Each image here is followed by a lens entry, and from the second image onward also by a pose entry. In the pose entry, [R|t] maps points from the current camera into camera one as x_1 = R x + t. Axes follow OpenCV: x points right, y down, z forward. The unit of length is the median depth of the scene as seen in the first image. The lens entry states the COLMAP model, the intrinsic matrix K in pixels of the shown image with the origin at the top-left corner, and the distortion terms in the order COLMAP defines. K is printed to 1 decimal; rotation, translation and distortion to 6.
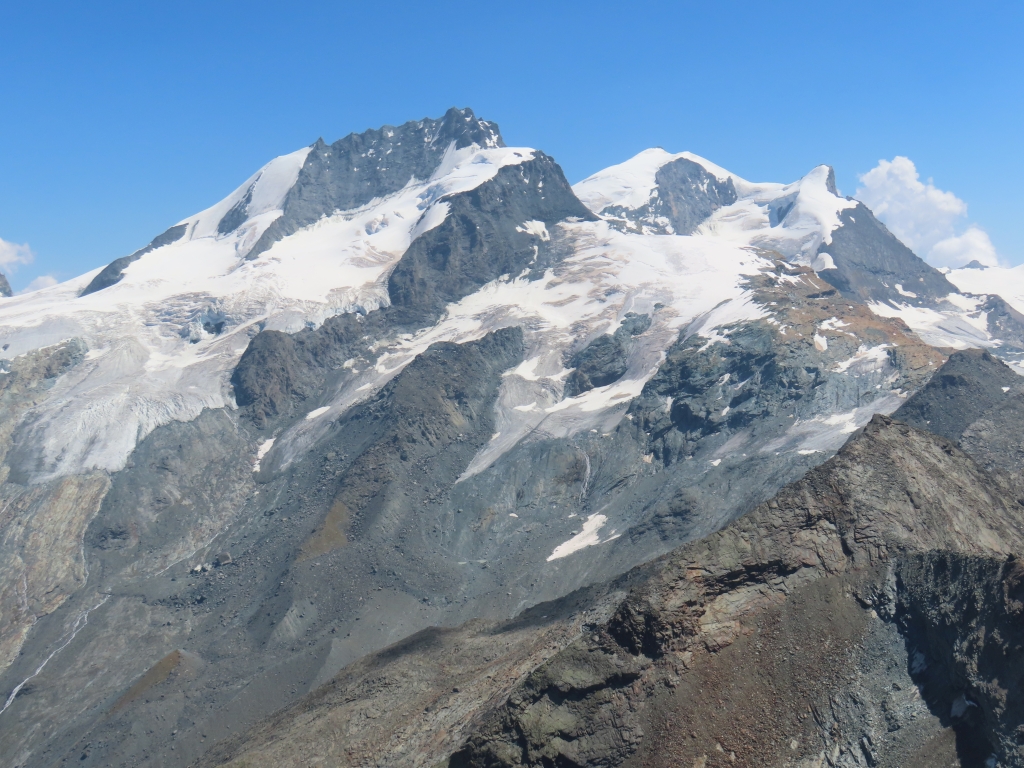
lens RADIAL K [[407.7, 0, 512.0], [0, 407.7, 387.7], [0, 0, 1]] dist [0.001416, 0.000001]
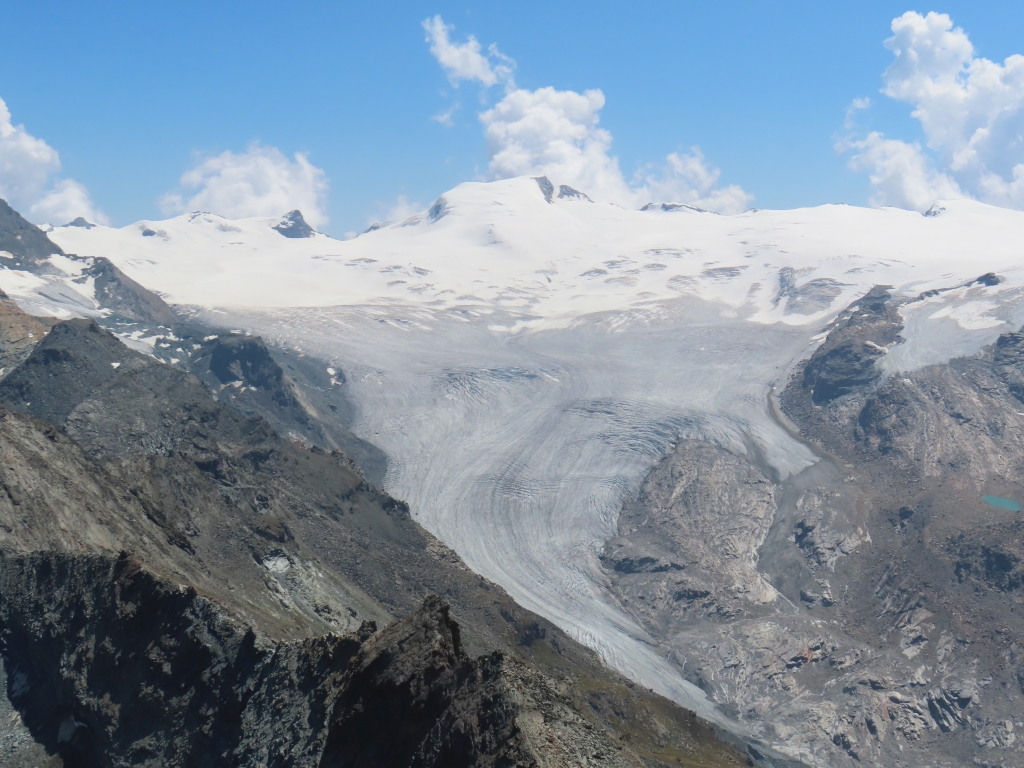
lens RADIAL K [[483.3, 0, 512.1], [0, 483.3, 379.8], [0, 0, 1]] dist [-0.002639, 0.000310]
pose [[0.987308, -0.009414, 0.158541, 1.875559], [0.009223, 0.999956, 0.001942, 0.041292], [-0.158552, -0.000455, 0.987351, -0.164442]]
